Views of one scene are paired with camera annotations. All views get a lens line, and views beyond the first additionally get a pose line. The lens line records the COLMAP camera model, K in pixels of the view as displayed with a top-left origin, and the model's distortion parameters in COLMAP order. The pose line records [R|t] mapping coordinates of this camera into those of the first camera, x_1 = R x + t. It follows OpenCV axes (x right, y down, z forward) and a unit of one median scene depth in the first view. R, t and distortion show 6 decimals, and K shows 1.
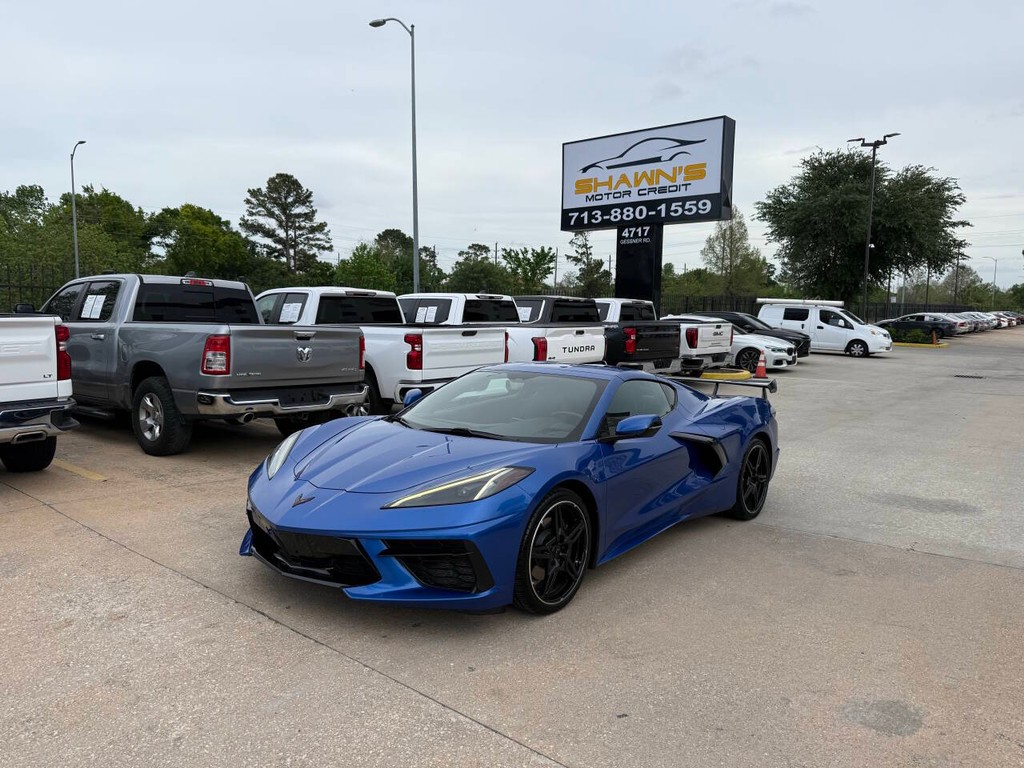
lens RADIAL K [[713.1, 0, 513.5], [0, 713.1, 386.4], [0, 0, 1]] dist [0.061847, -0.079658]
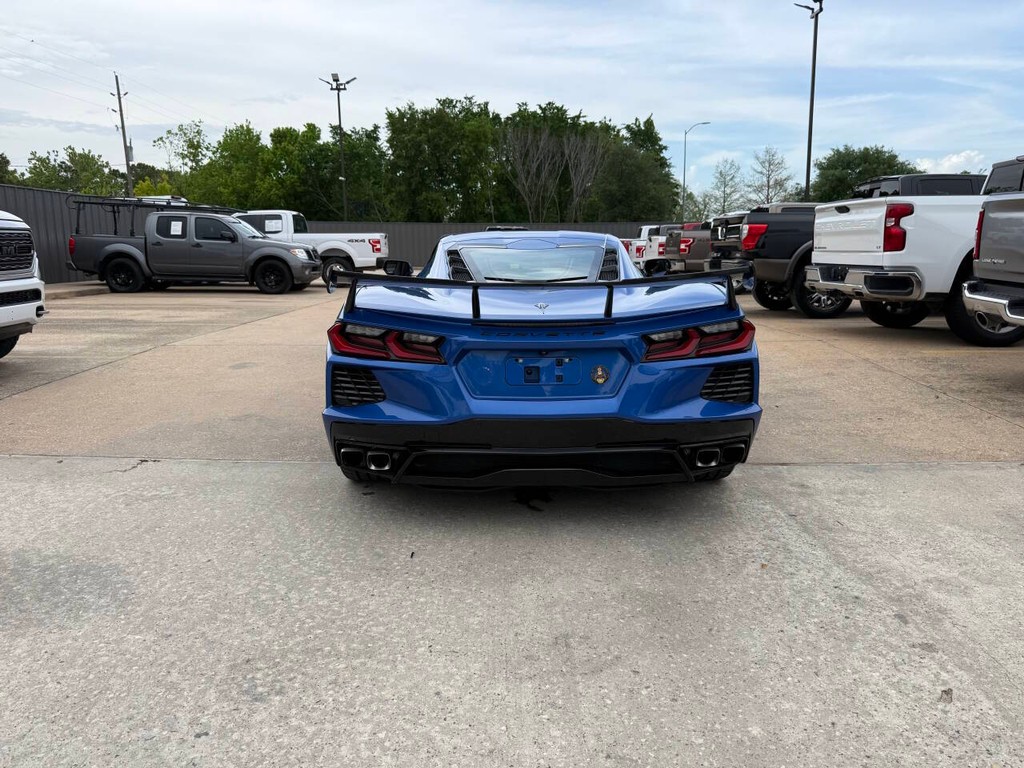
lens RADIAL K [[719.8, 0, 510.9], [0, 719.8, 383.9], [0, 0, 1]] dist [0.060482, -0.074147]
pose [[-0.779024, 0.113366, -0.616661, 0.185798], [-0.066212, 0.963145, 0.260708, -0.021163], [0.623489, 0.243928, -0.742806, 0.467537]]
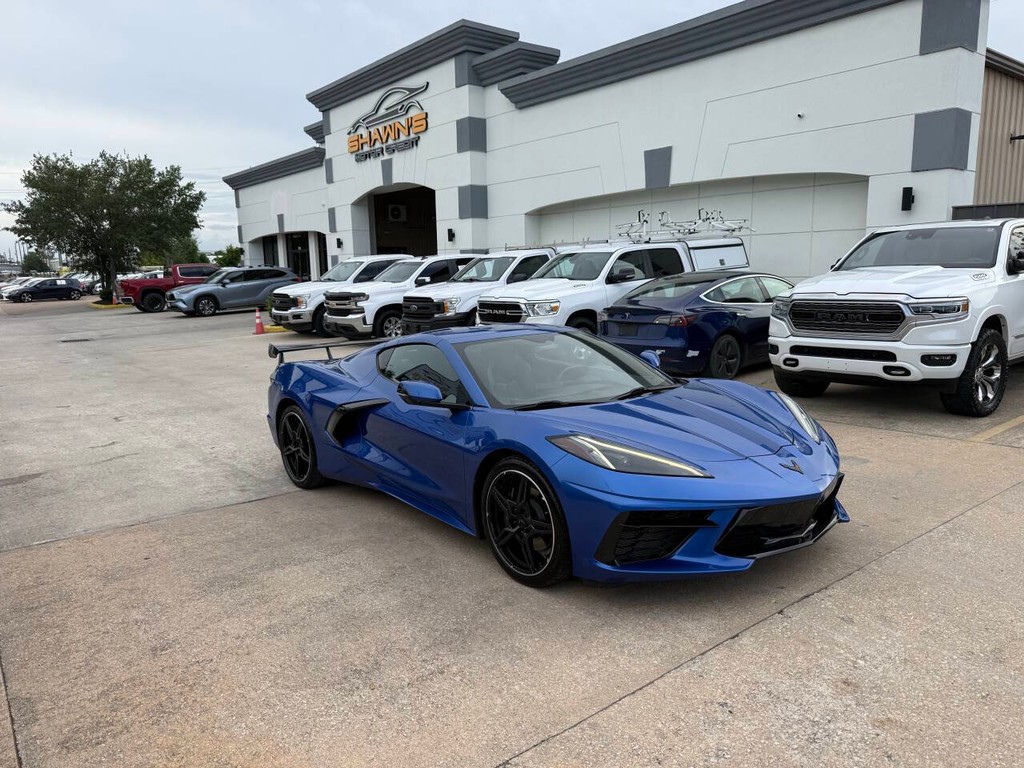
lens RADIAL K [[713.8, 0, 508.4], [0, 713.8, 393.5], [0, 0, 1]] dist [0.061290, -0.082746]
pose [[0.210650, -0.178485, 0.961129, -0.233213], [0.123813, 0.980144, 0.154880, -0.023939], [-0.969689, 0.086375, 0.228566, 0.208490]]
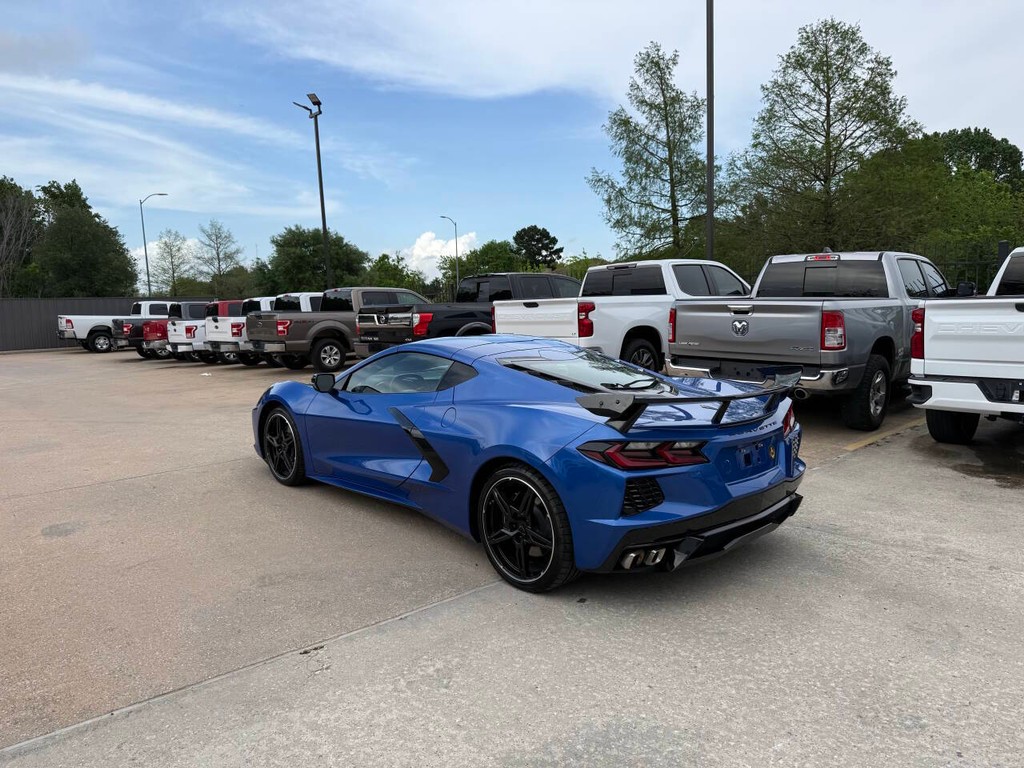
lens RADIAL K [[719.0, 0, 522.3], [0, 719.0, 381.5], [0, 0, 1]] dist [0.060816, -0.074716]
pose [[-0.132897, 0.099745, -0.986098, 0.290325], [-0.077609, 0.990821, 0.110683, -0.023142], [0.988087, 0.091239, -0.123936, 0.322299]]
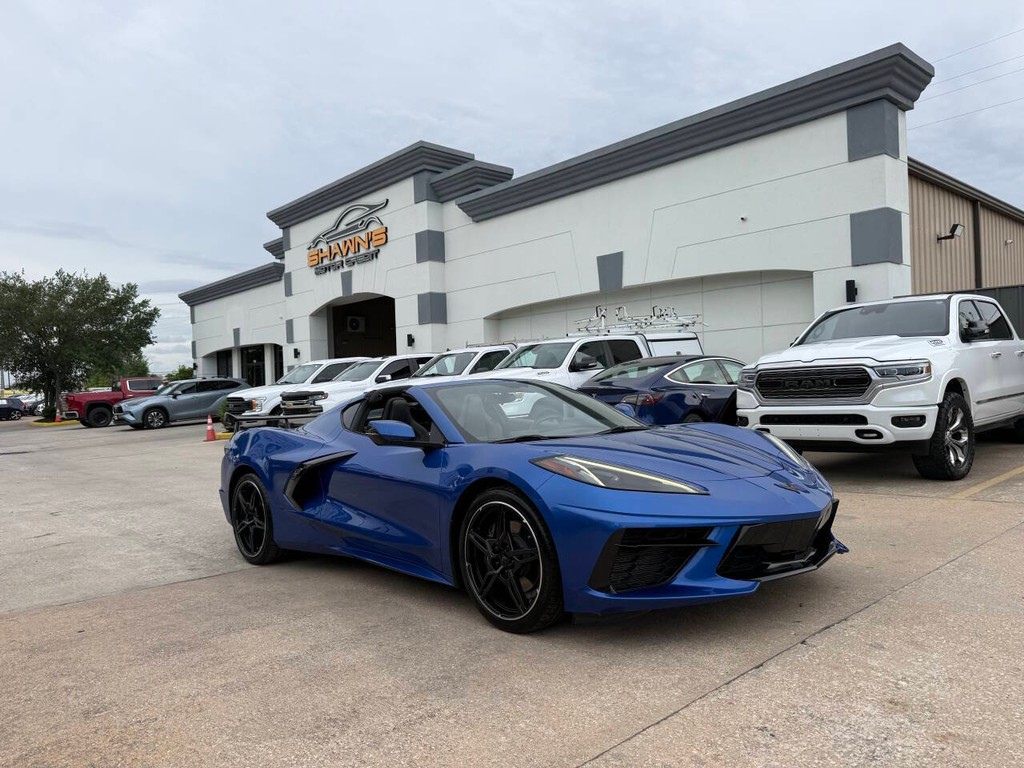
lens RADIAL K [[715.8, 0, 507.2], [0, 715.8, 386.8], [0, 0, 1]] dist [0.058875, -0.069998]
pose [[0.151018, -0.014923, 0.988418, -0.227282], [0.140549, 0.990052, -0.006527, -0.002021], [-0.978488, 0.139907, 0.151613, 0.219800]]
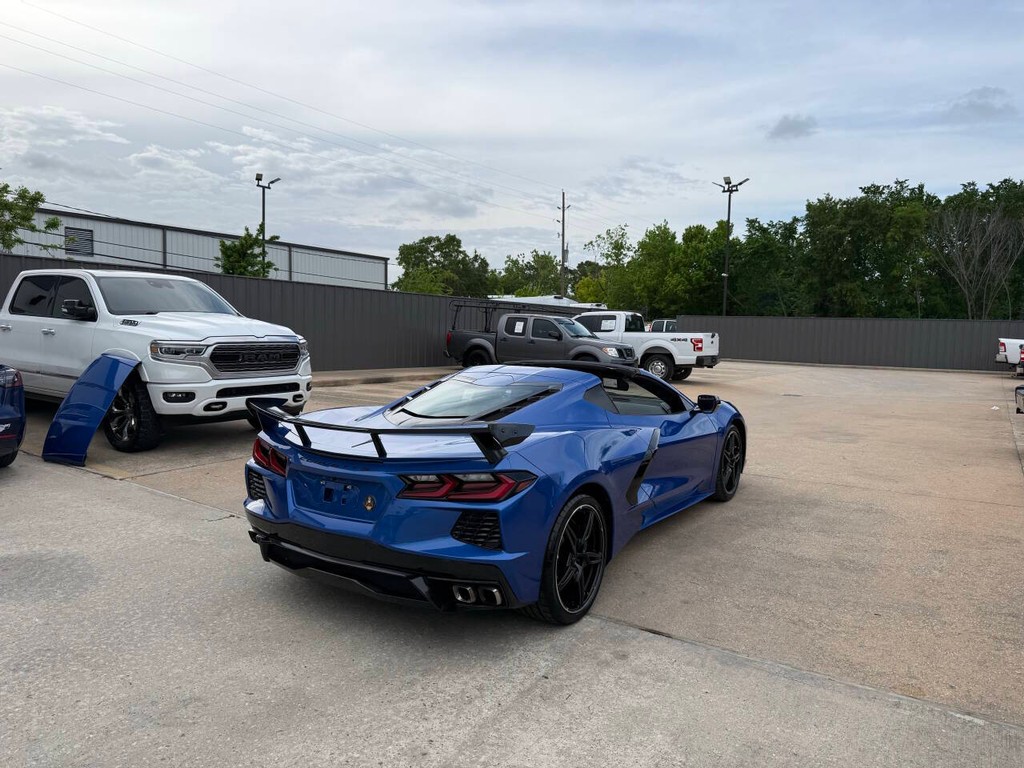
lens RADIAL K [[715.8, 0, 507.2], [0, 715.8, 386.8], [0, 0, 1]] dist [0.058875, -0.069998]
pose [[-0.994924, -0.023190, -0.097918, 0.064485], [-0.040882, 0.982309, 0.182751, -0.048197], [0.091947, 0.185827, -0.978271, 0.539741]]
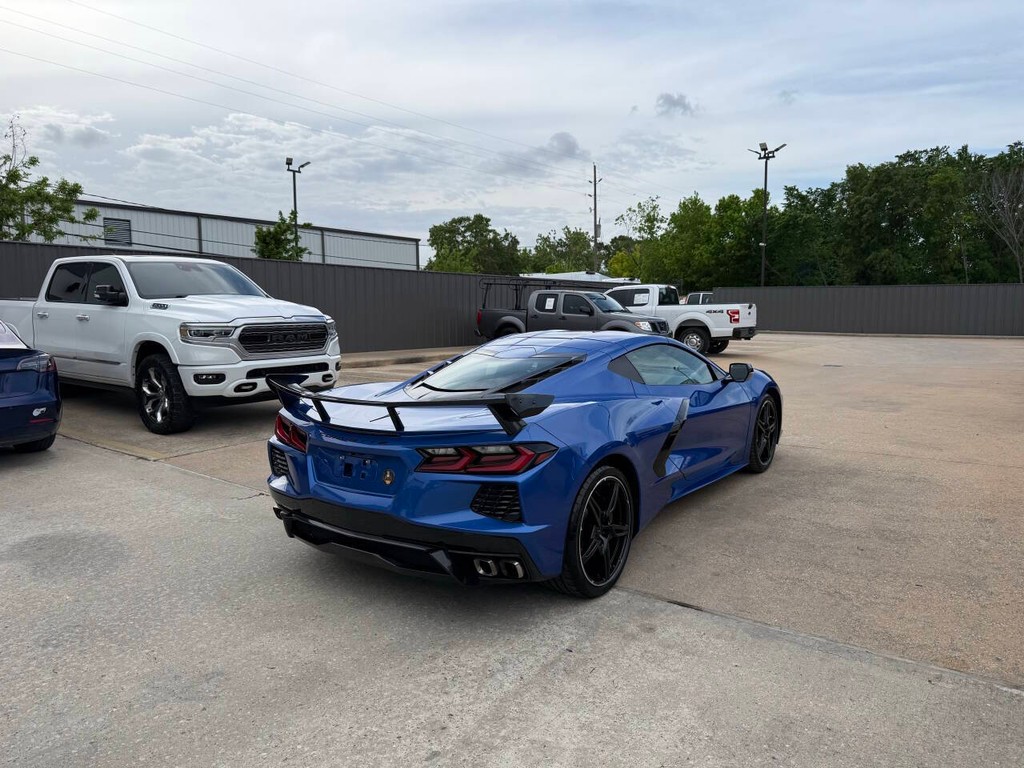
lens RADIAL K [[715.8, 0, 507.2], [0, 715.8, 386.8], [0, 0, 1]] dist [0.058875, -0.069998]
pose [[-0.998787, 0.001193, -0.049223, 0.059933], [-0.009298, 0.977151, 0.212344, -0.045092], [0.048352, 0.212544, -0.975954, 0.535798]]
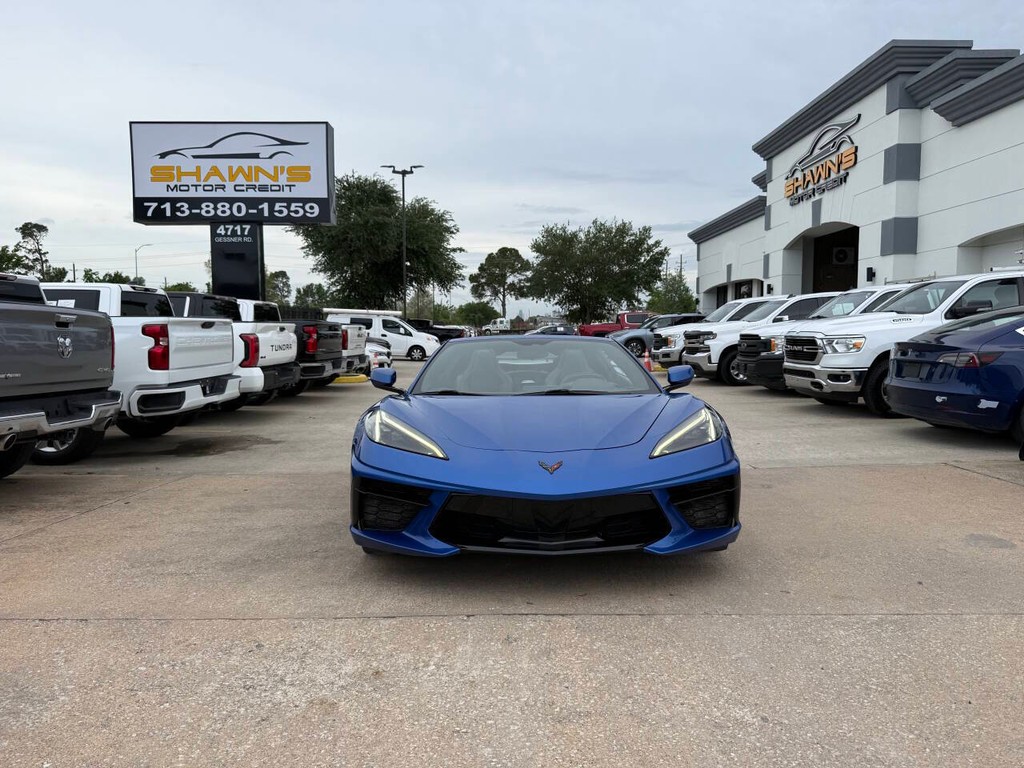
lens RADIAL K [[714.3, 0, 514.7], [0, 714.3, 380.6], [0, 0, 1]] dist [0.058586, -0.071461]
pose [[0.767868, -0.057959, 0.637980, -0.157836], [0.078849, 0.996877, -0.004337, 0.009998], [-0.635737, 0.053634, 0.770041, 0.067928]]
